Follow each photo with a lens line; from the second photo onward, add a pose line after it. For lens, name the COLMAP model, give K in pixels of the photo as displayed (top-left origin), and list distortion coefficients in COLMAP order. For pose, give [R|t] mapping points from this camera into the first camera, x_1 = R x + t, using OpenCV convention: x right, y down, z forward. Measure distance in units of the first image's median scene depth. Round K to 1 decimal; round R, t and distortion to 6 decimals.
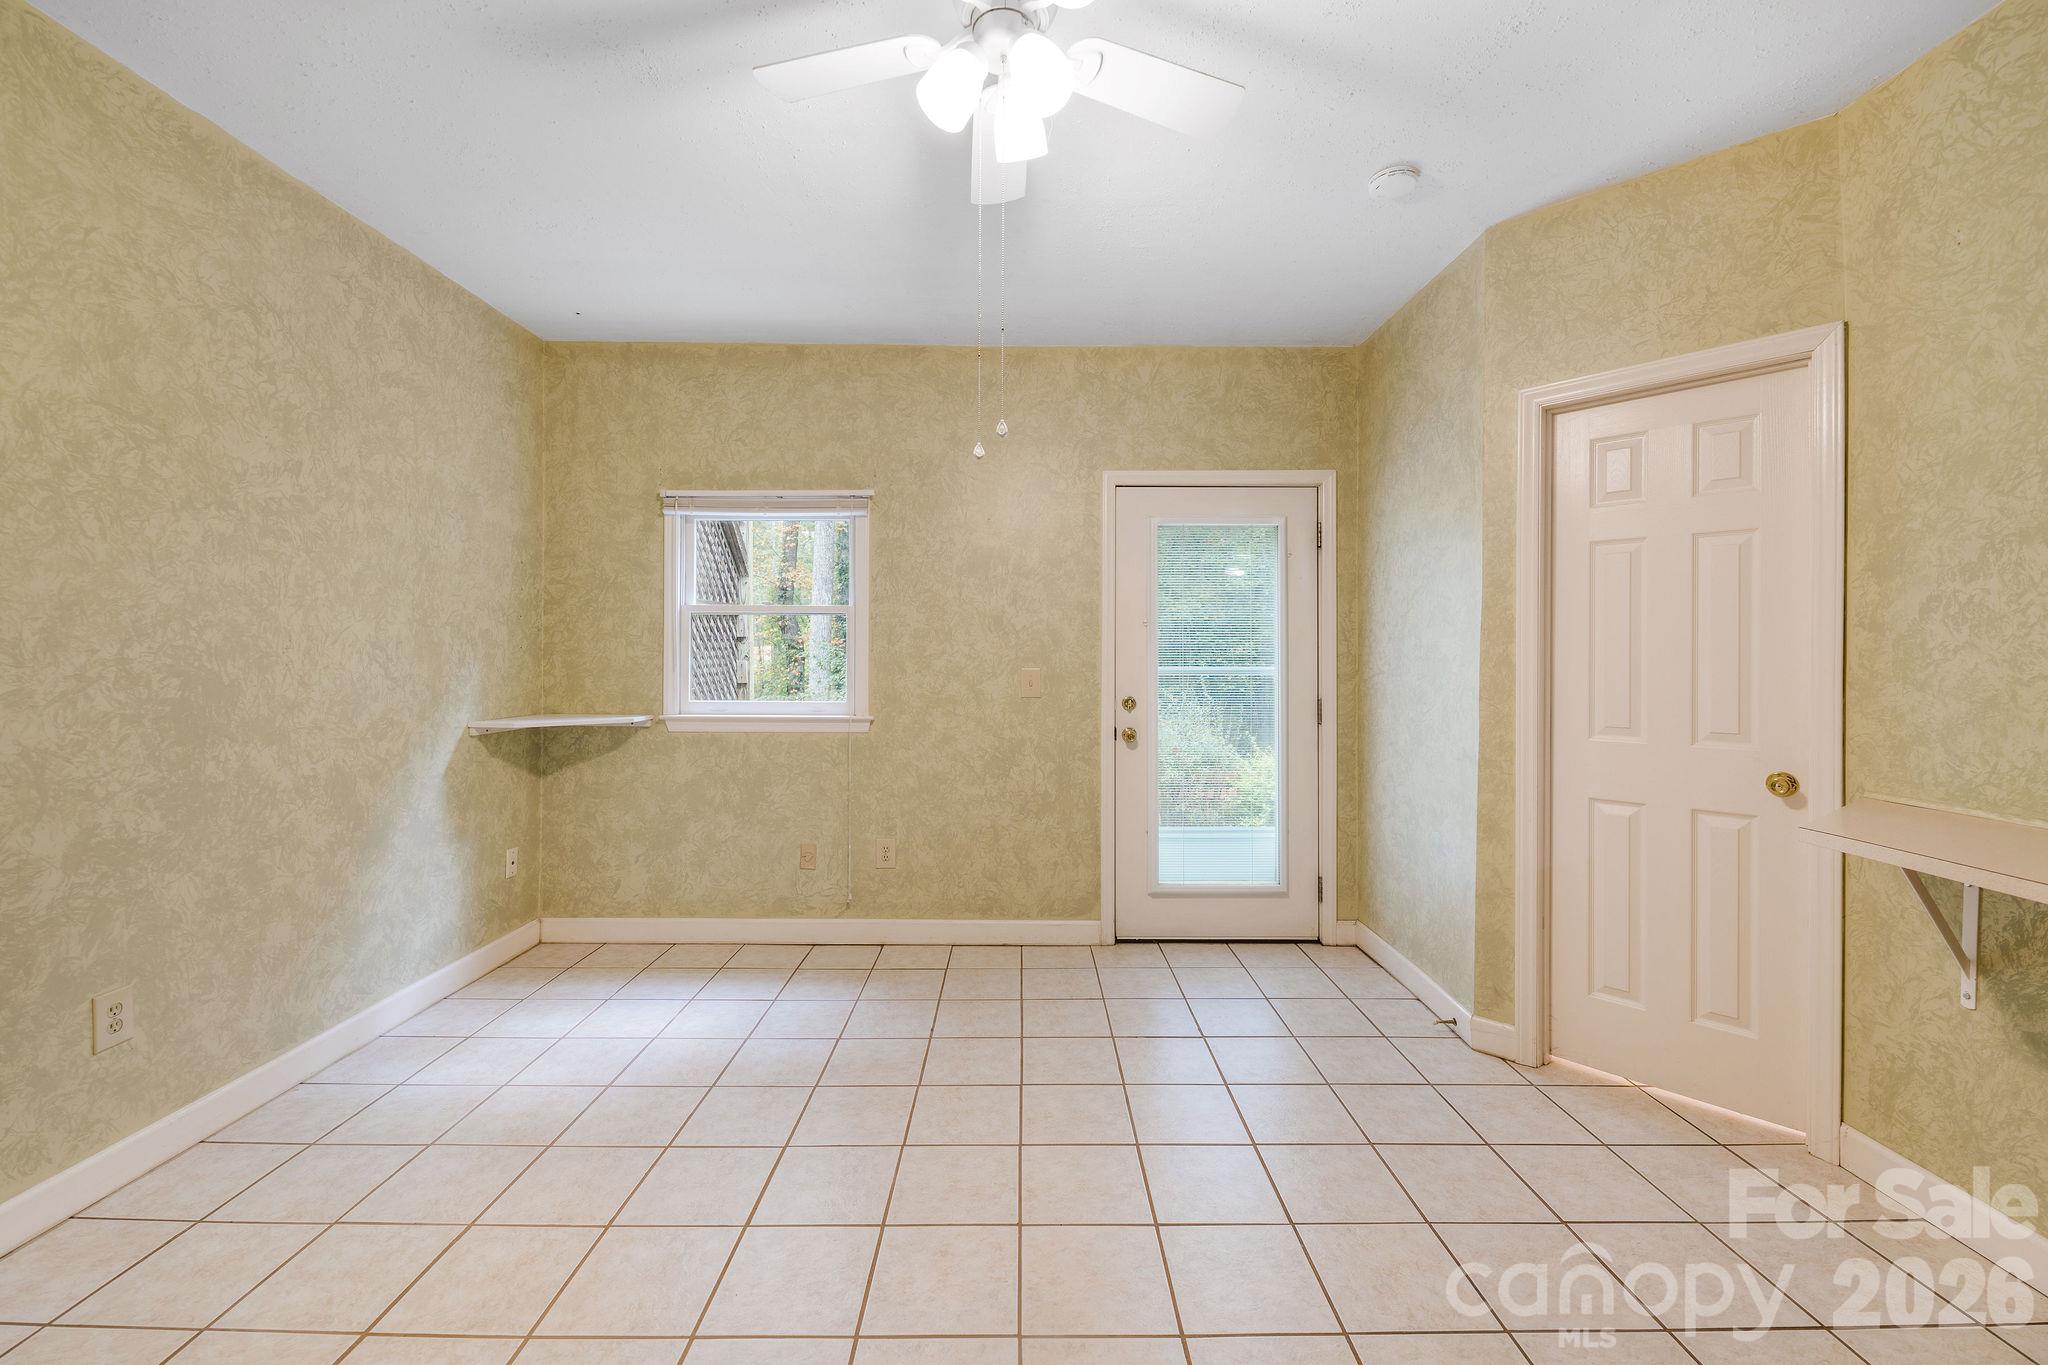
lens RADIAL K [[839.7, 0, 1062.9], [0, 839.7, 658.2], [0, 0, 1]] dist [0.013390, -0.007480]
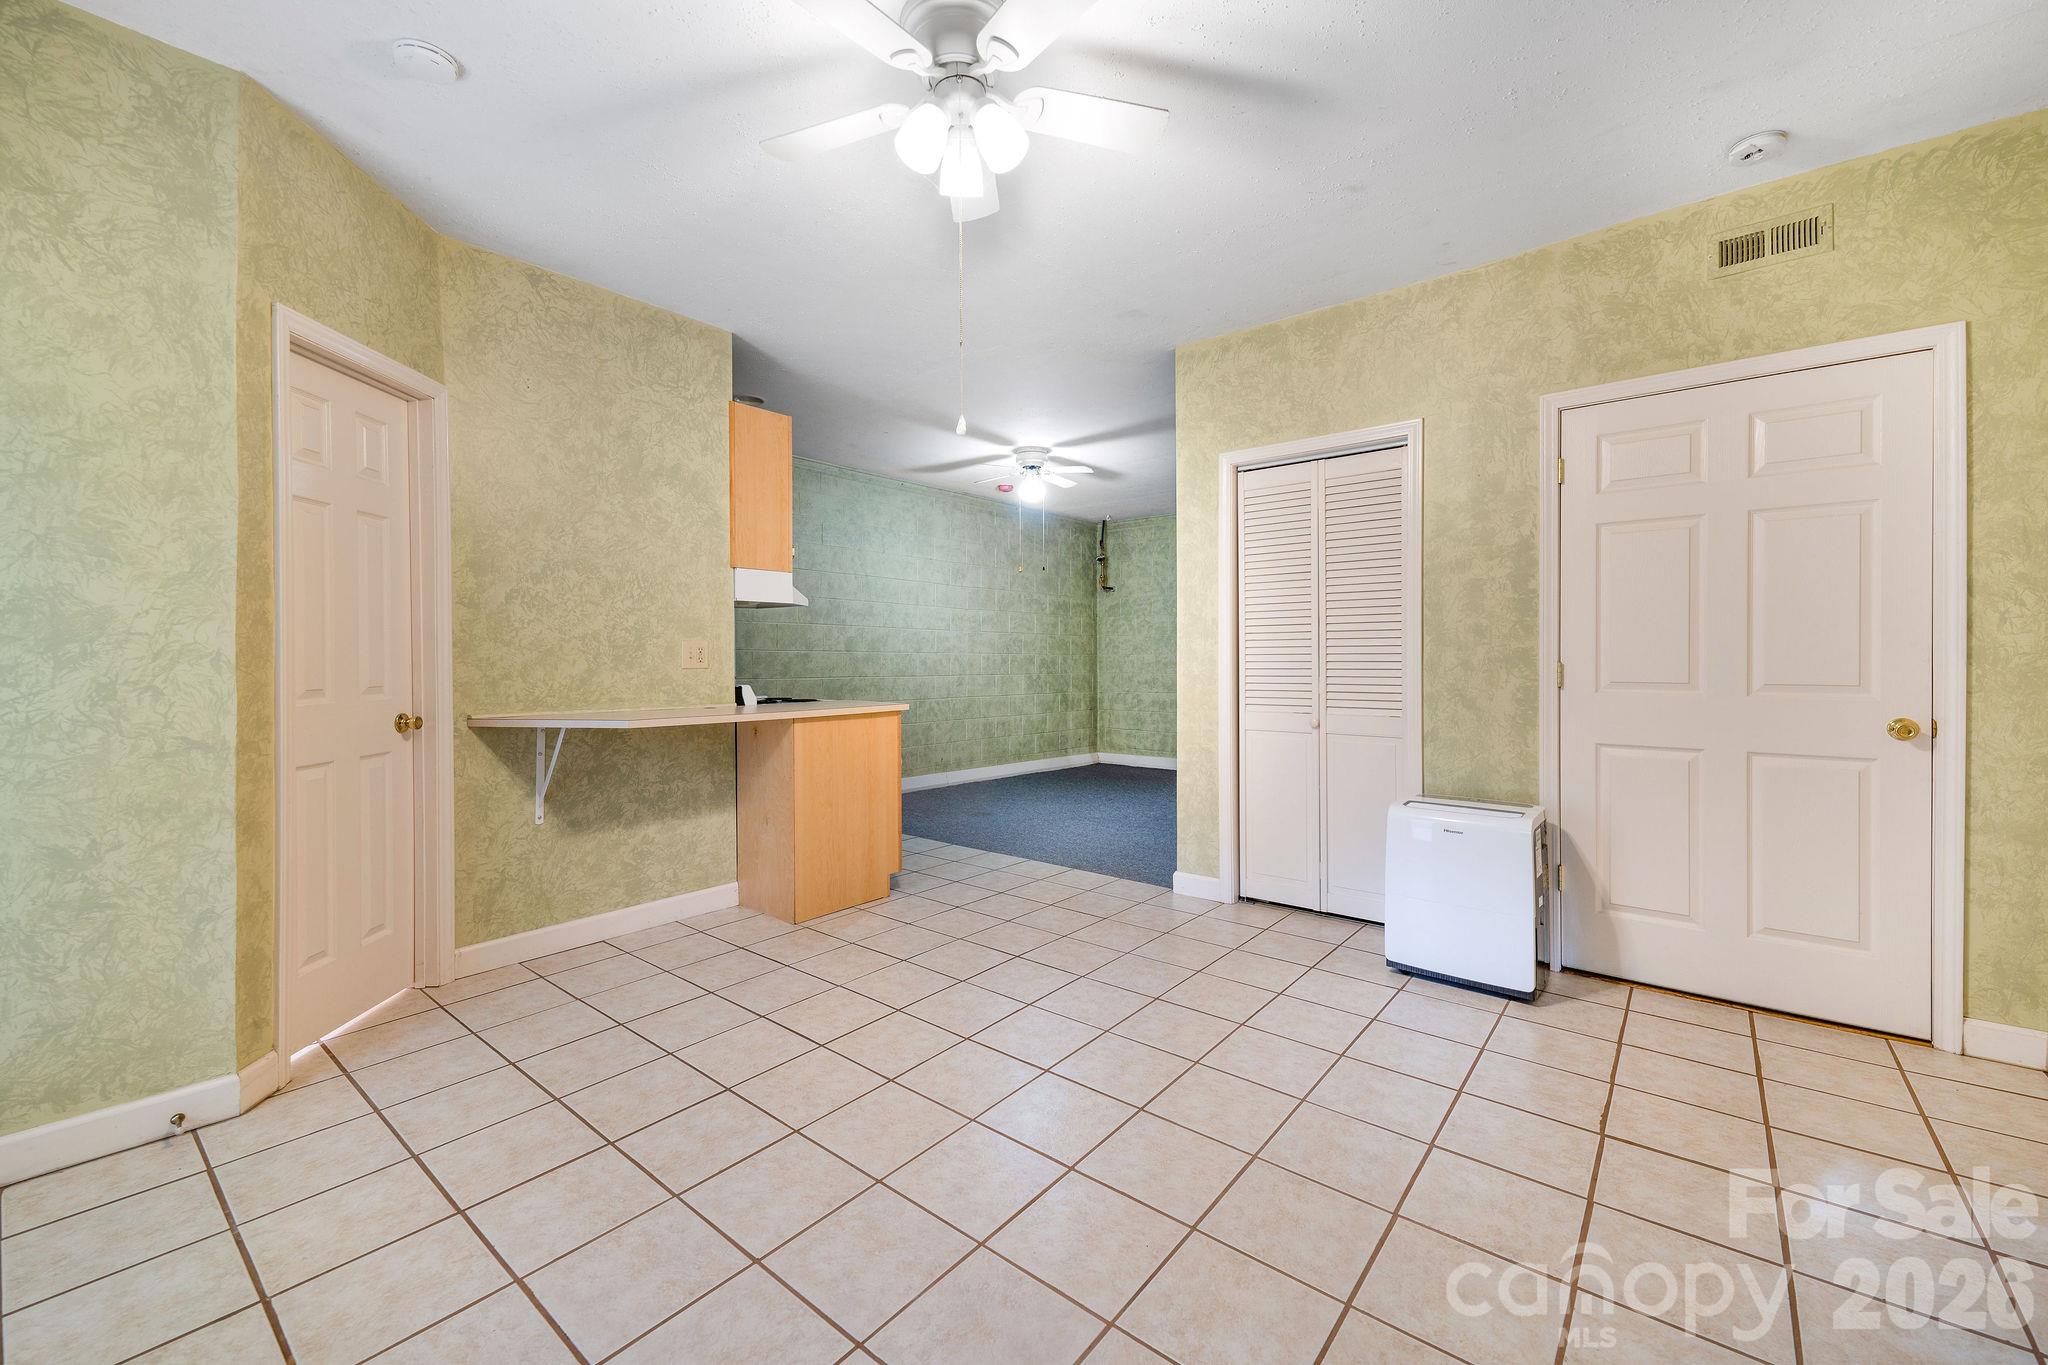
lens RADIAL K [[839.7, 0, 1025.8], [0, 839.7, 660.4], [0, 0, 1]] dist [0.013390, -0.007480]
pose [[-0.757808, -0.009794, 0.652404, -0.390349], [-0.003280, 0.999932, 0.011202, 0.021162], [-0.652469, 0.006349, -0.757789, 0.762812]]
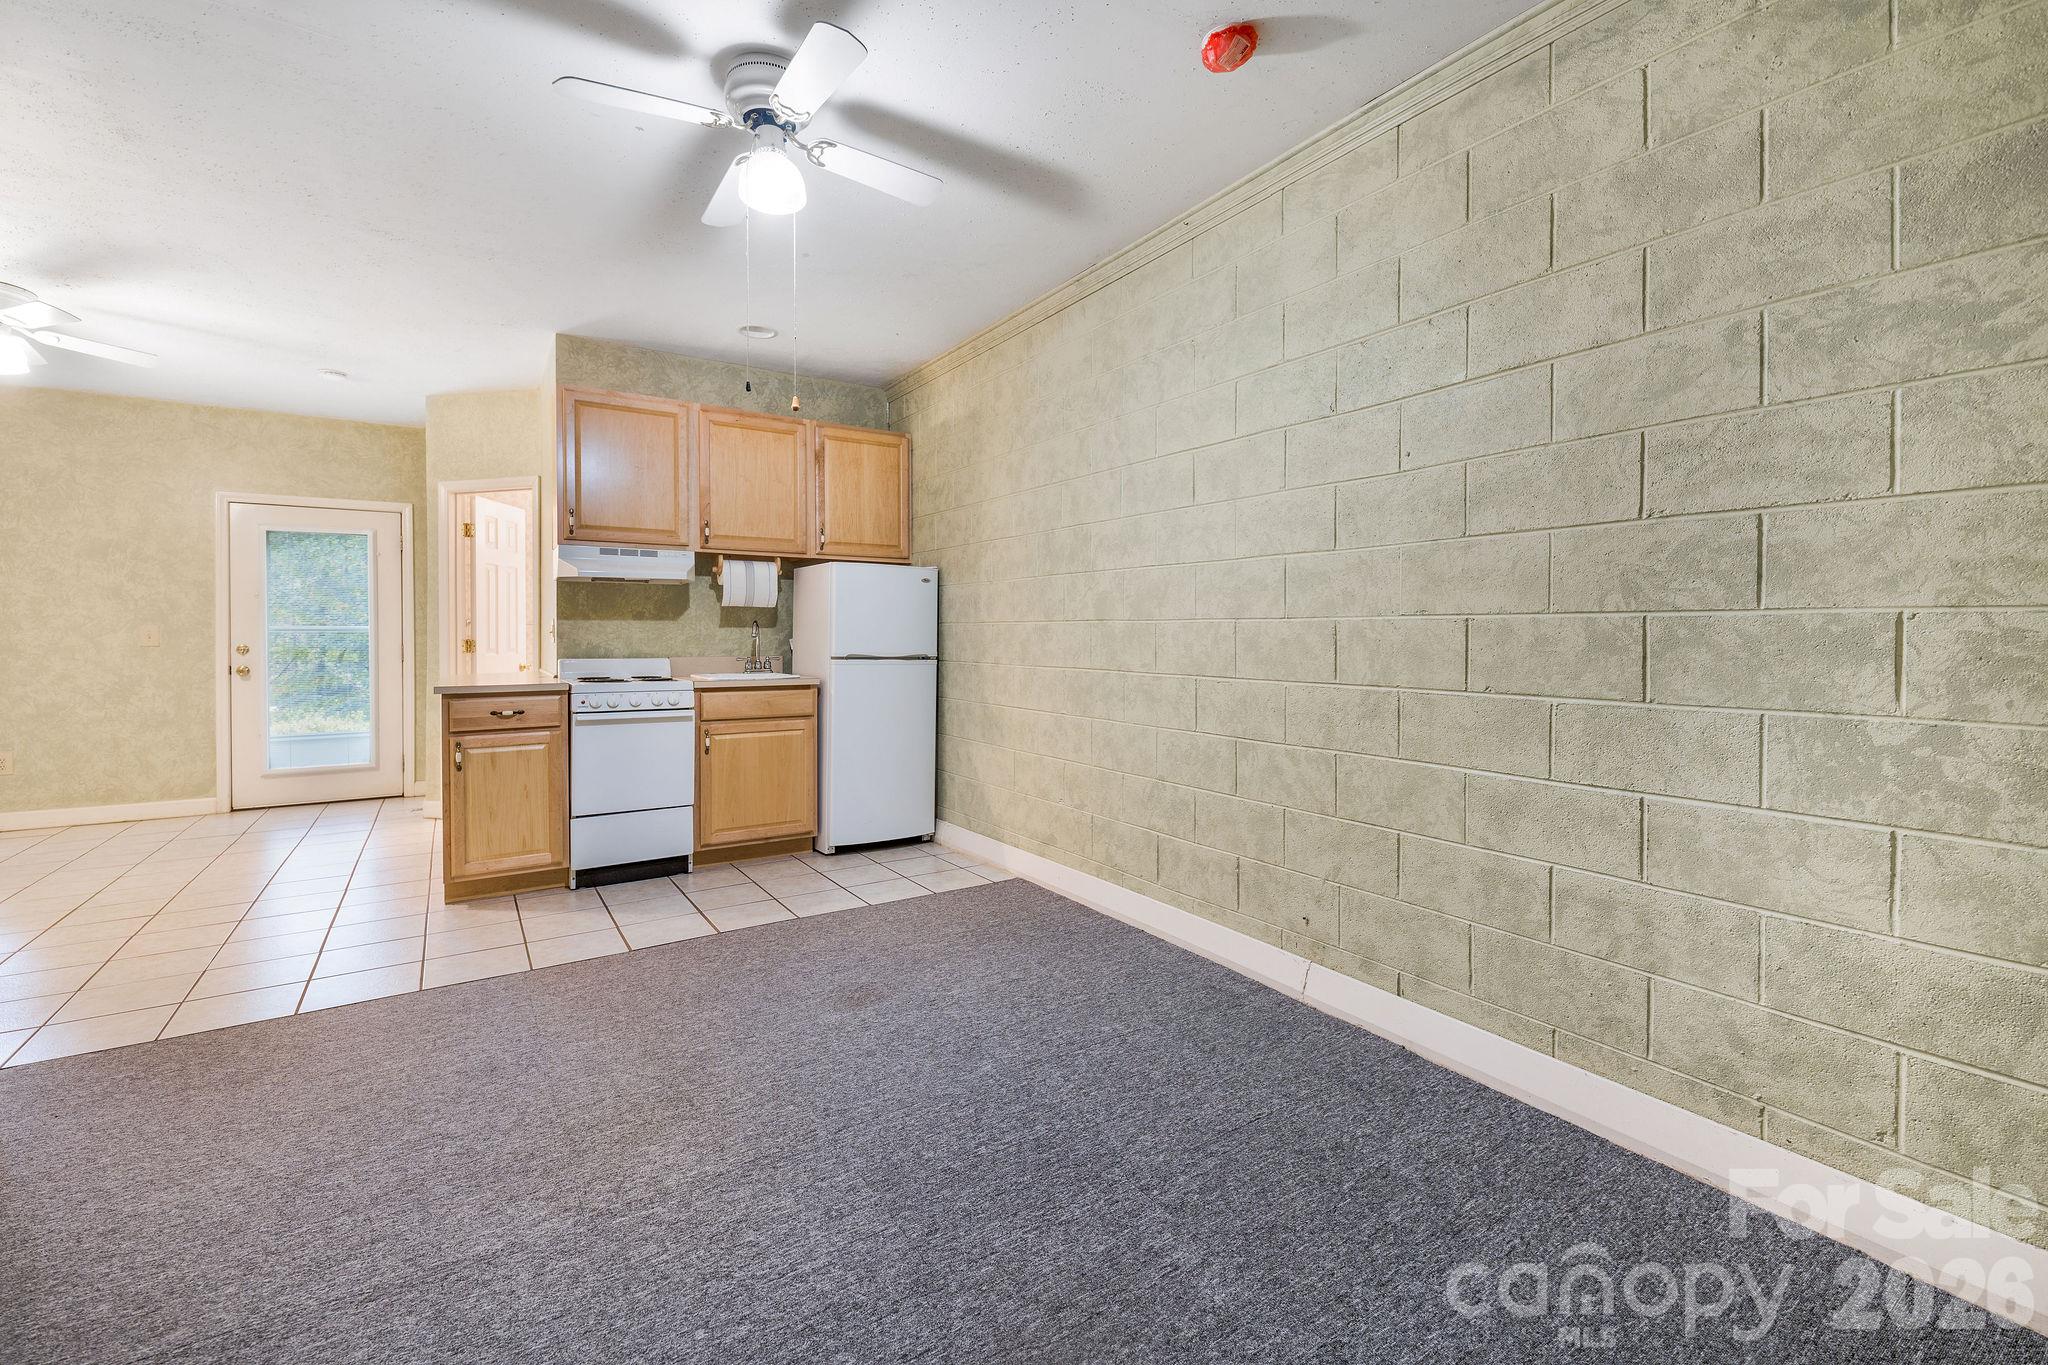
lens RADIAL K [[839.7, 0, 1014.4], [0, 839.7, 644.9], [0, 0, 1]] dist [0.013390, -0.007480]
pose [[0.845622, -0.008681, 0.533711, 0.436293], [0.005546, 0.999957, 0.007478, 0.041789], [-0.533753, -0.003363, 0.845634, -0.989582]]
